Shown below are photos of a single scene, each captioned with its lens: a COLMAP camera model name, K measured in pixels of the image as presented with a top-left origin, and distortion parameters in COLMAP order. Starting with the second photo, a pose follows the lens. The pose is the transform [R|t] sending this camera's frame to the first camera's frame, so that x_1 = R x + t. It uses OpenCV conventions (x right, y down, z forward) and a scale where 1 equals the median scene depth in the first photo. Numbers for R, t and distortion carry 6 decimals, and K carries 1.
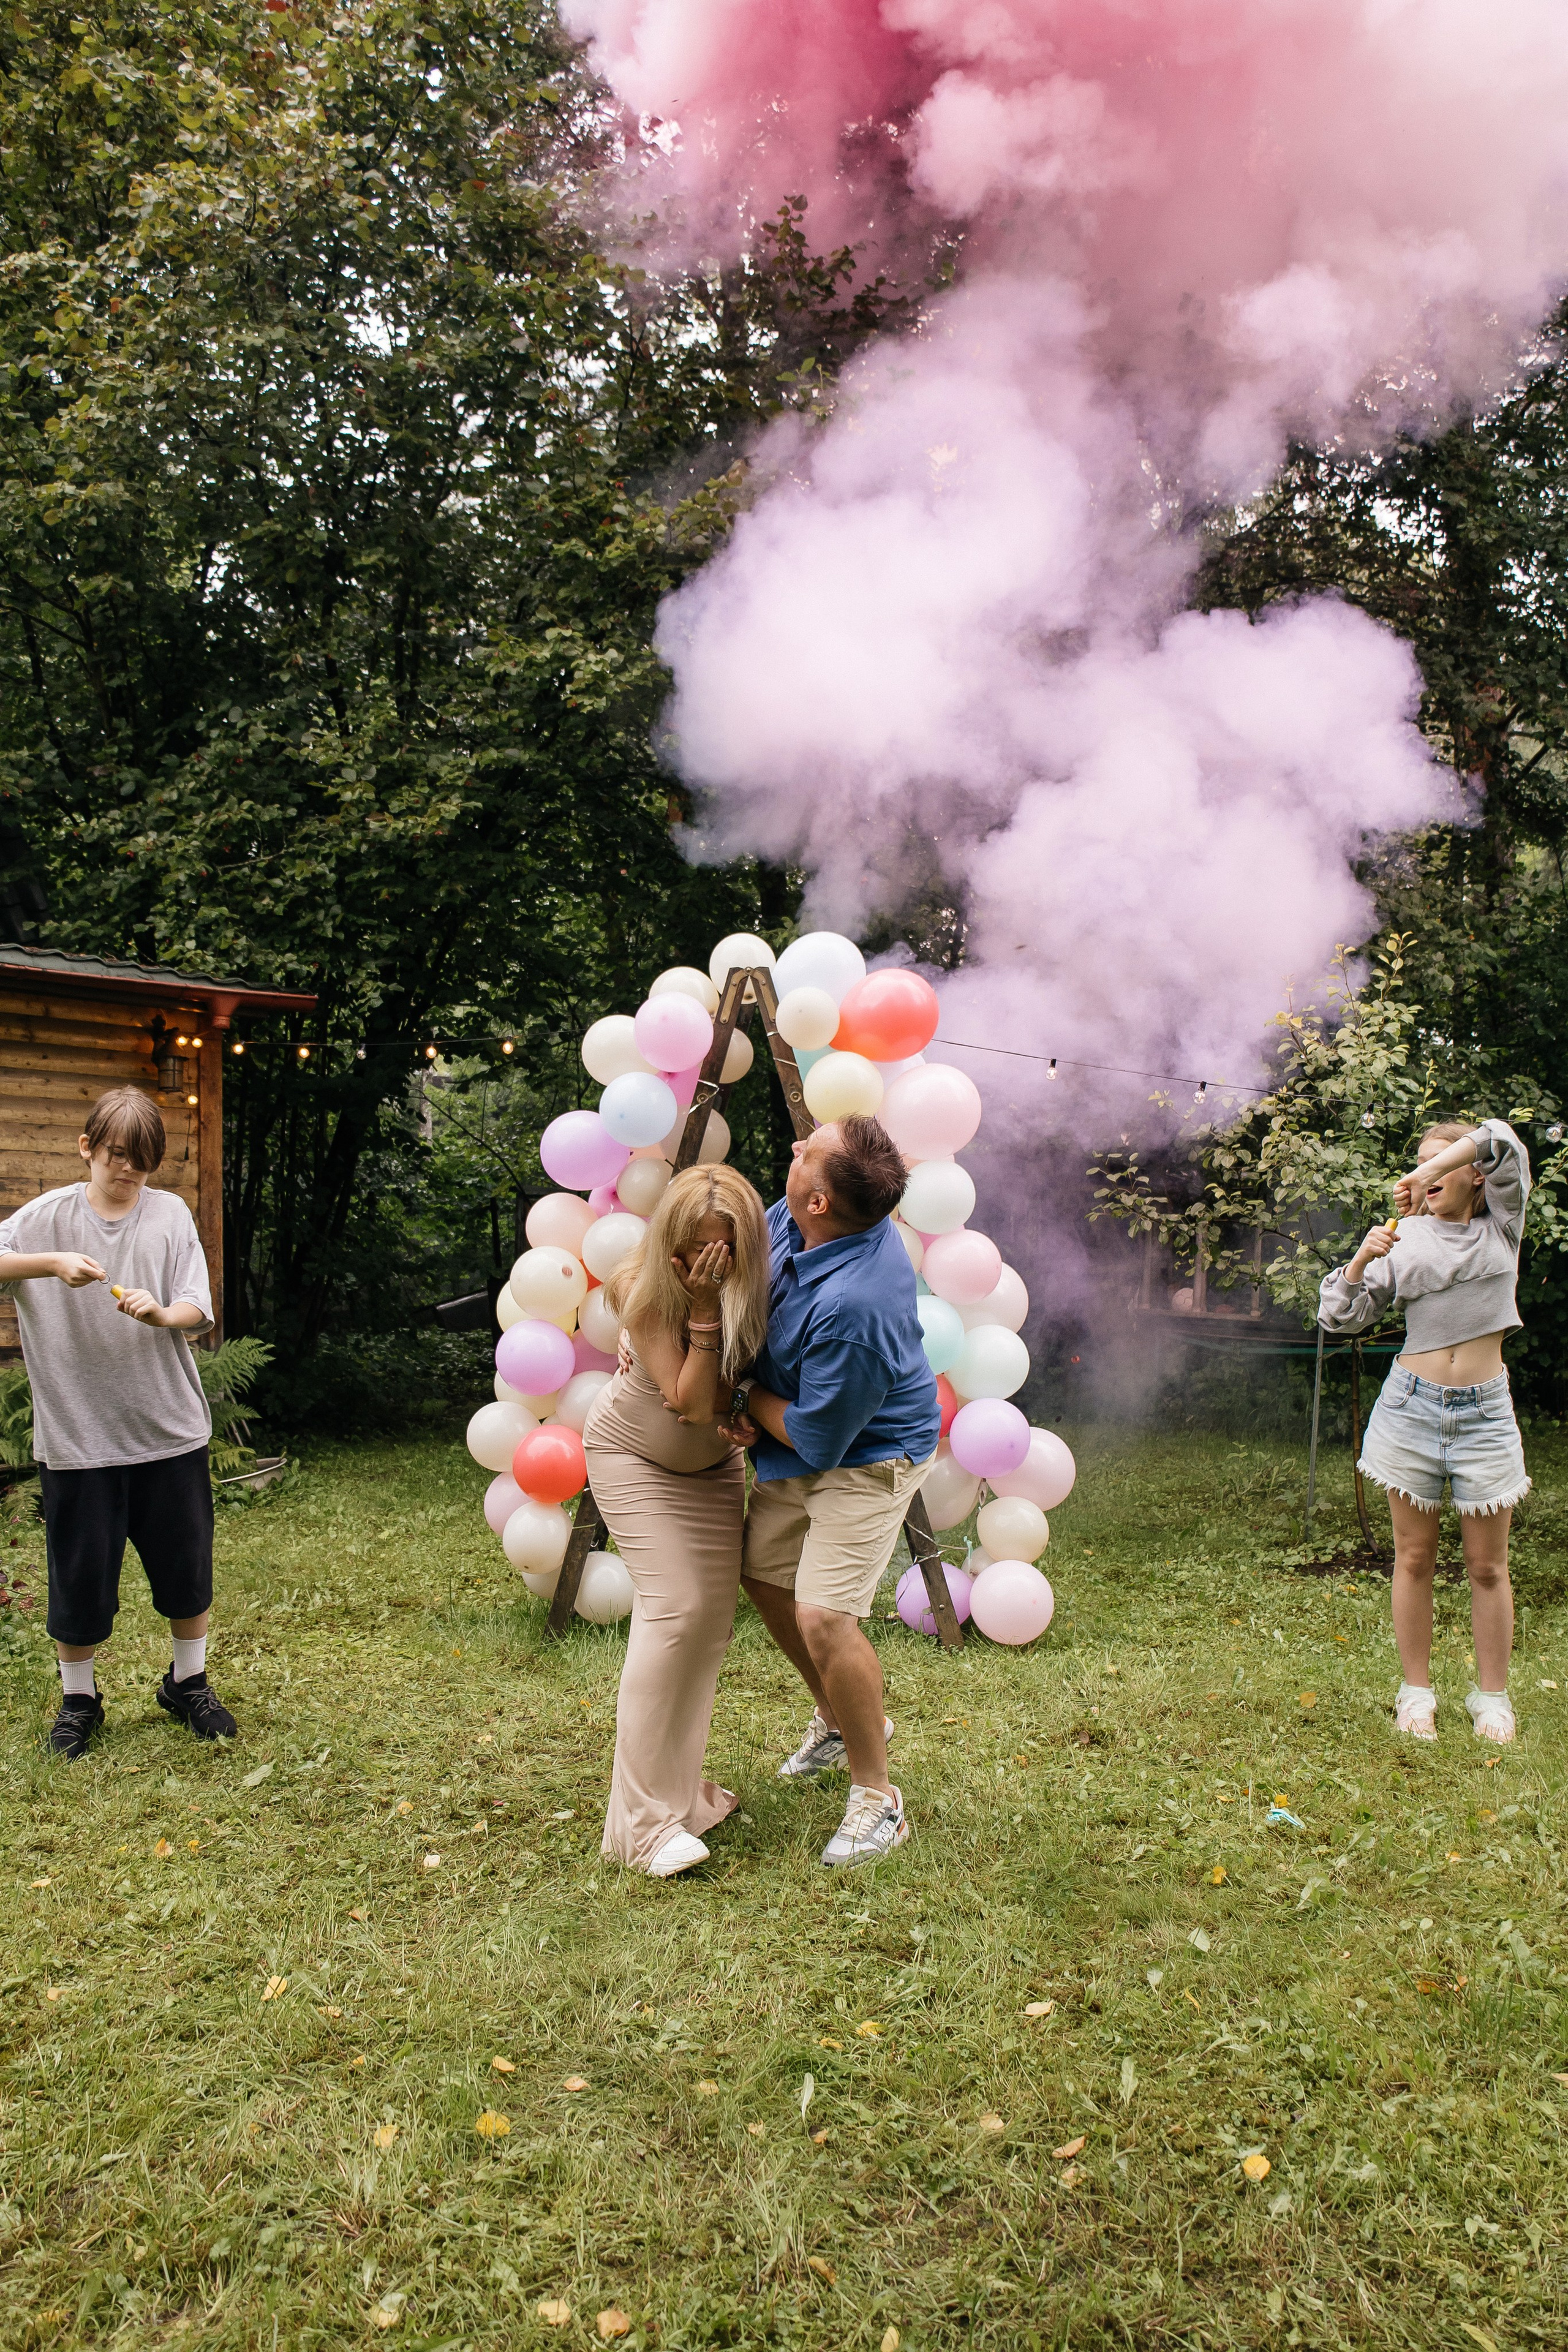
lens RADIAL K [[1723.0, 0, 784.0], [0, 1723.0, 1176.0], [0, 0, 1]] dist [-0.031728, -0.005612]
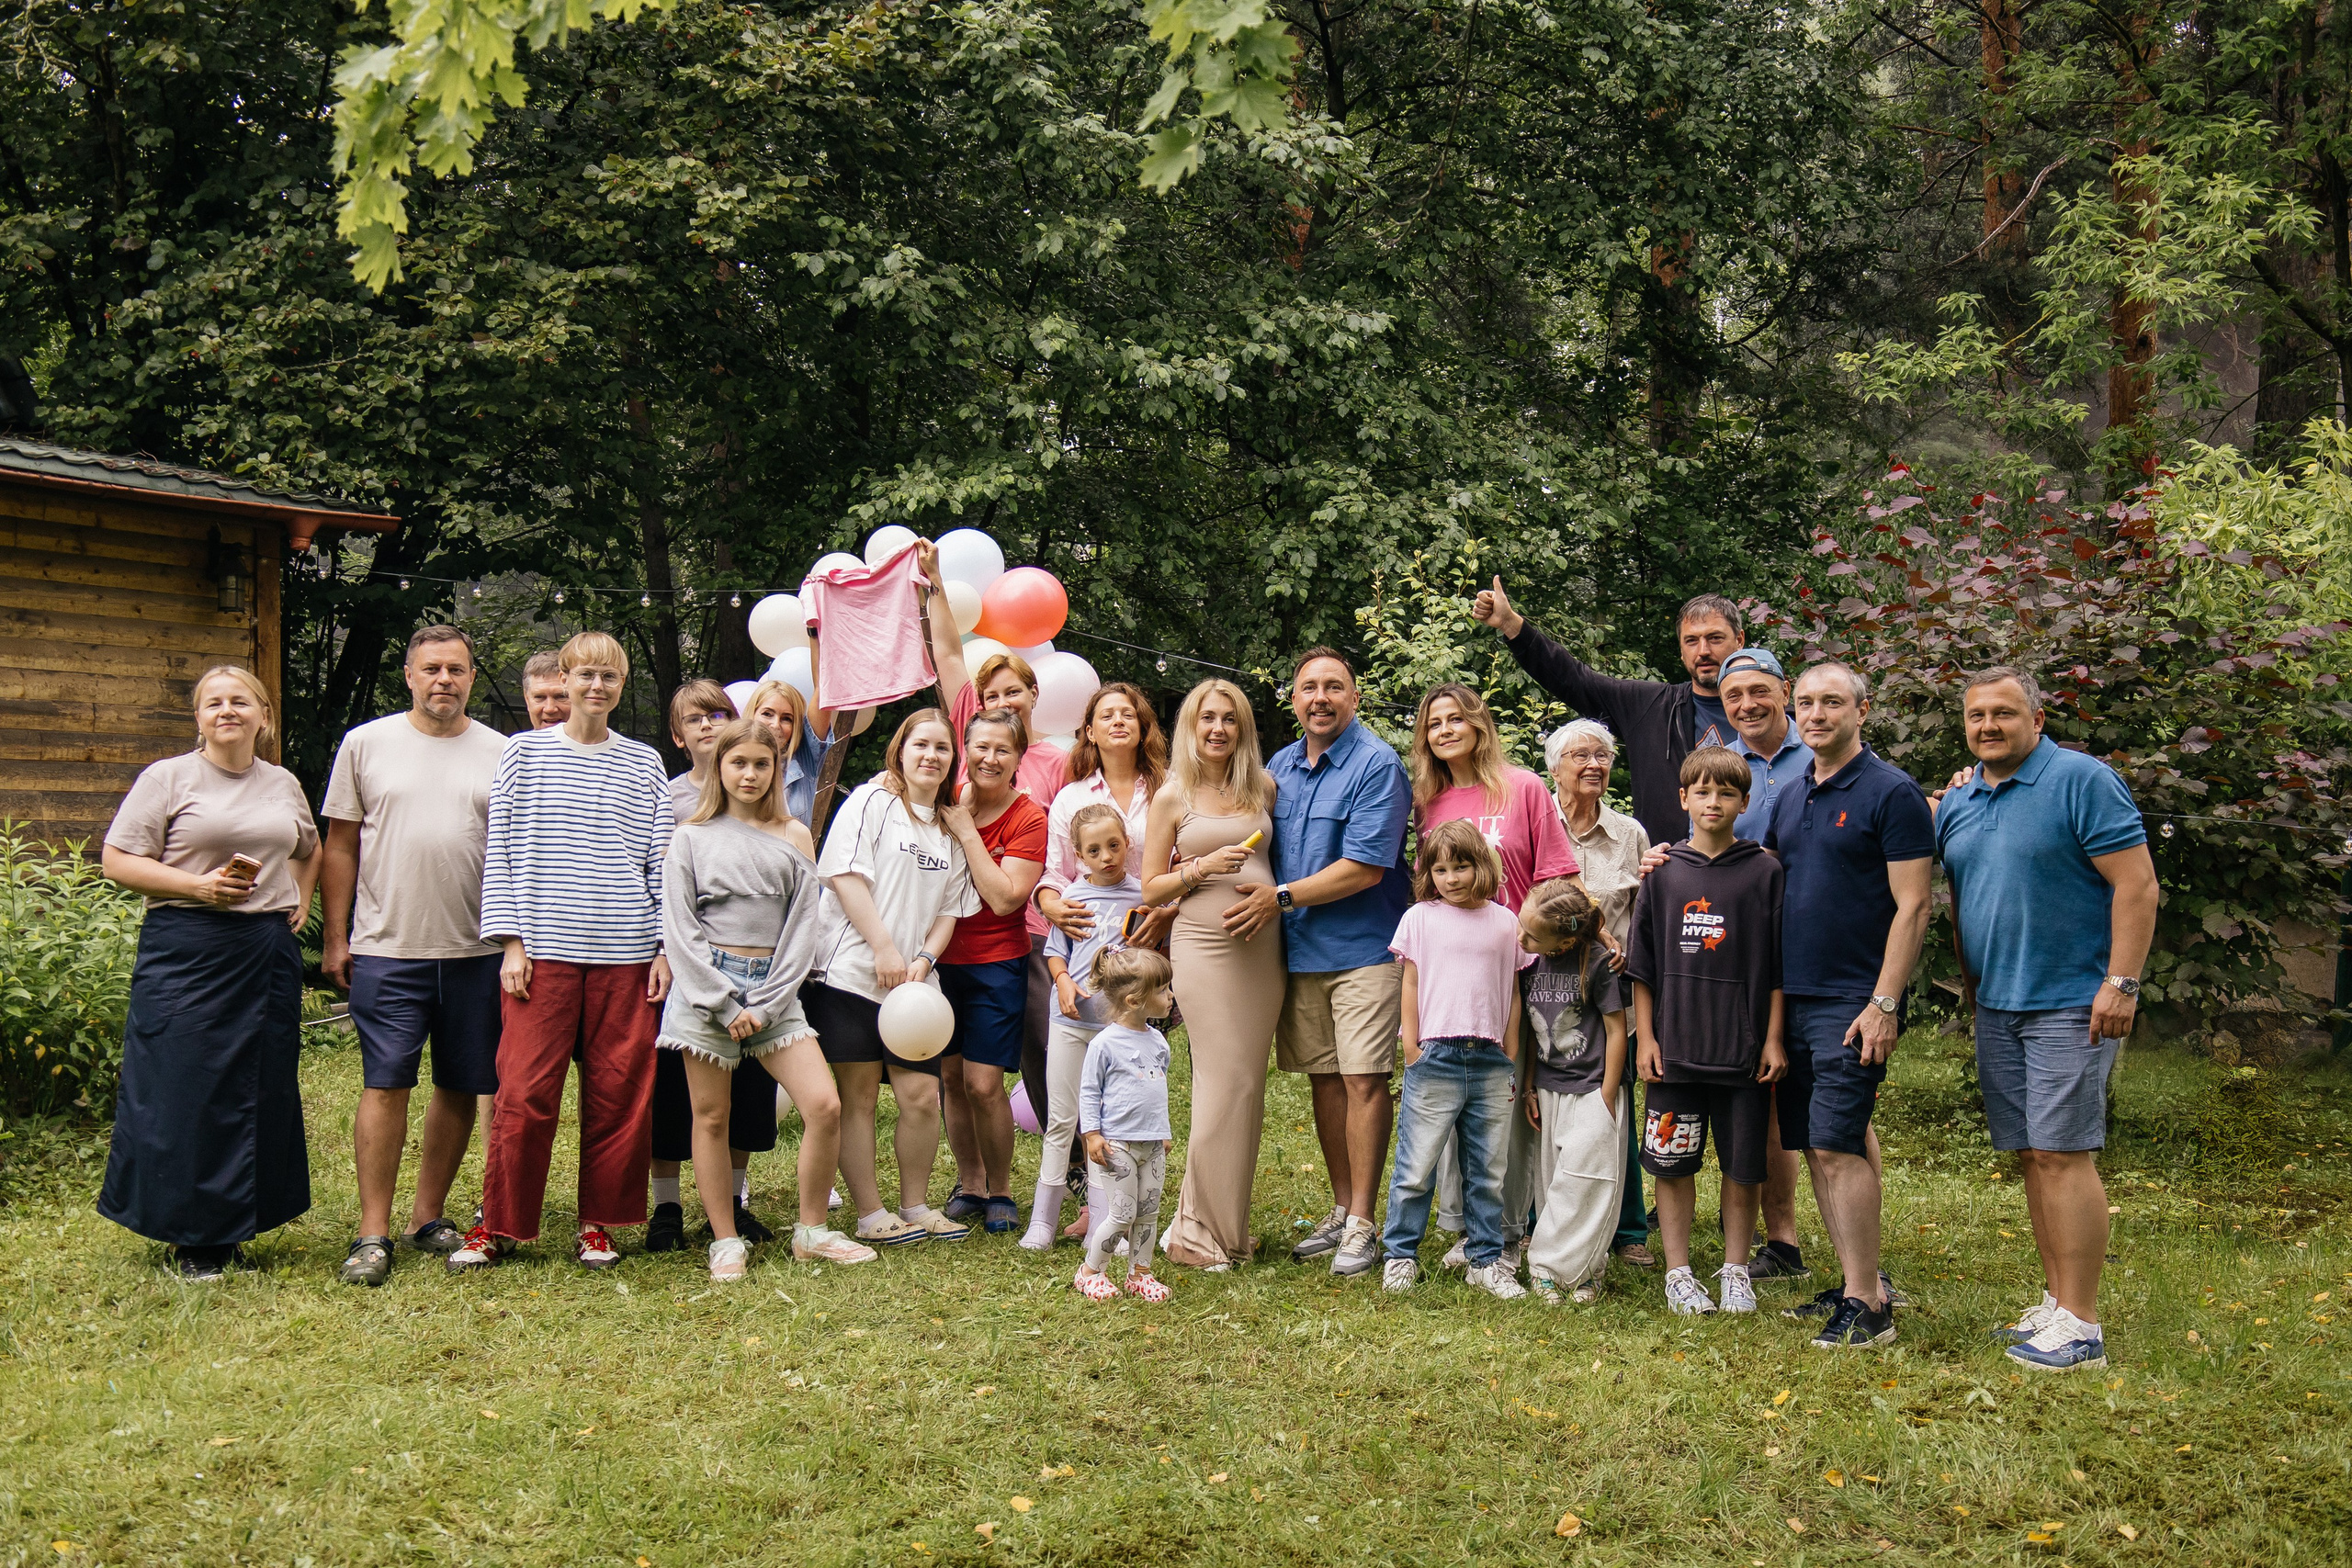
lens RADIAL K [[3828.8, 0, 1176.0], [0, 3828.8, 784.0], [0, 0, 1]] dist [-0.001096, -0.015123]
pose [[0.988865, 0.026145, 0.146499, -0.155481], [-0.033877, 0.998147, 0.050537, -0.079590], [-0.144907, -0.054937, 0.987919, -1.147937]]
